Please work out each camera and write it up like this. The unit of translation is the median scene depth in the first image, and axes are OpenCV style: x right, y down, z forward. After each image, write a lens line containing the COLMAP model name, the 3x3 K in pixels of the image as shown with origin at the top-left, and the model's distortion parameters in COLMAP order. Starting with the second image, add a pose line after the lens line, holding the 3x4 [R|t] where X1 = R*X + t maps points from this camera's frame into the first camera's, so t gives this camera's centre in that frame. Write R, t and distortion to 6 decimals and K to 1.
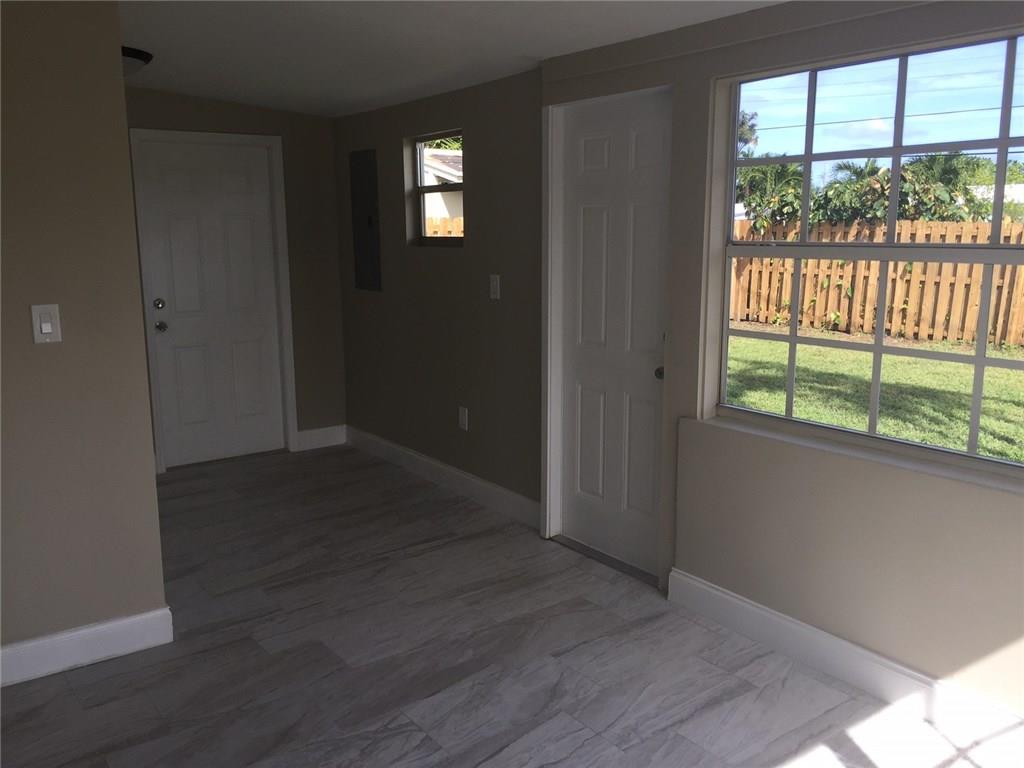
lens RADIAL K [[880.0, 0, 518.1], [0, 880.0, 386.0], [0, 0, 1]] dist [0.085320, -0.099365]
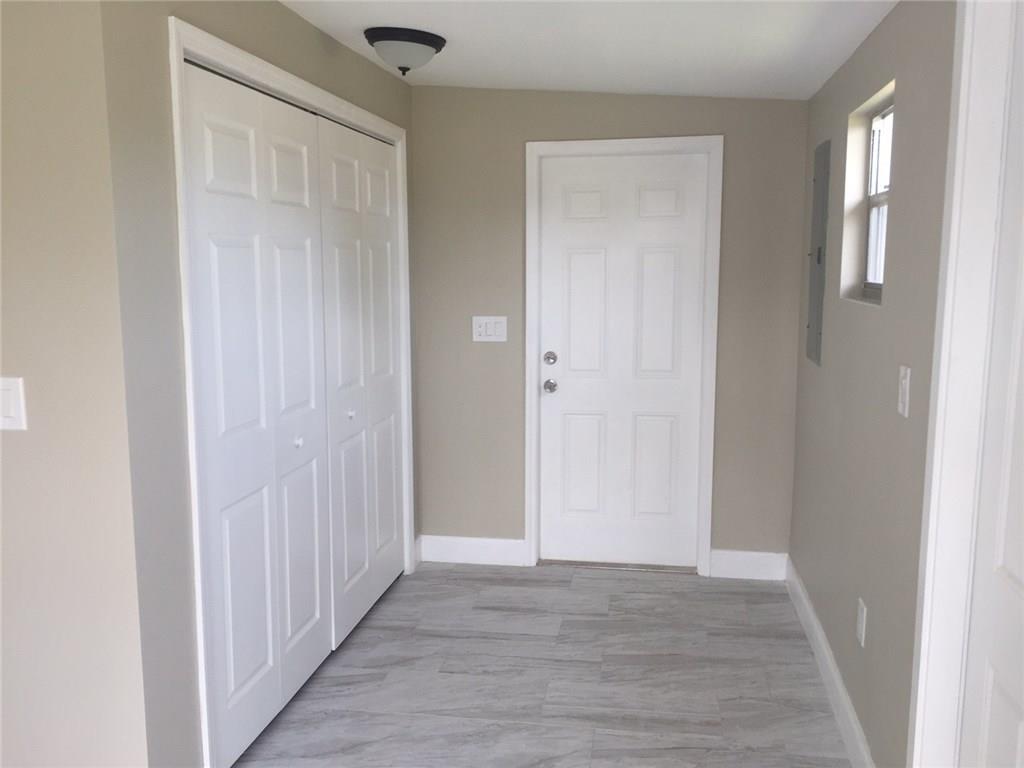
lens RADIAL K [[880.0, 0, 518.1], [0, 880.0, 386.0], [0, 0, 1]] dist [0.085320, -0.099365]
pose [[0.690426, 0.110572, -0.714903, 0.176568], [-0.130570, 0.991066, 0.027187, -0.099703], [0.711522, 0.074574, 0.698695, 0.495602]]
